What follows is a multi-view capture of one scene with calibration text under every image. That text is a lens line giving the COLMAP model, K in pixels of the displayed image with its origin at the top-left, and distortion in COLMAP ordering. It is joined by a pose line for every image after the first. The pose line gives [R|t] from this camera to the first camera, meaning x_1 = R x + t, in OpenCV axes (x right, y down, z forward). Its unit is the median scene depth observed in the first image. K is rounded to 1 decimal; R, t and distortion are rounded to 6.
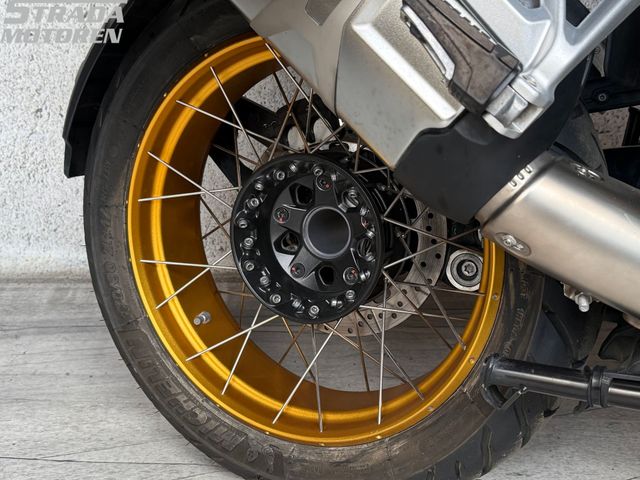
lens RADIAL K [[763.4, 0, 315.7], [0, 763.4, 241.0], [0, 0, 1]] dist [0.214633, -0.492023]
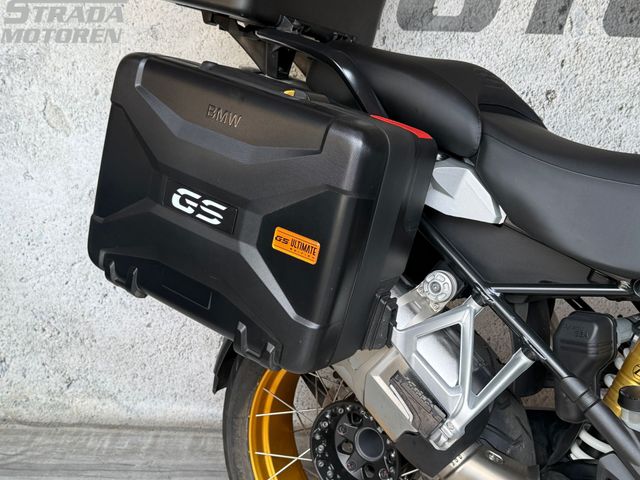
lens RADIAL K [[763.4, 0, 315.7], [0, 763.4, 241.0], [0, 0, 1]] dist [0.214633, -0.492023]
pose [[0.991454, 0.023154, -0.128383, 0.098497], [-0.034104, 0.995902, -0.083760, -0.289771], [0.125917, 0.087423, 0.988181, -0.638917]]
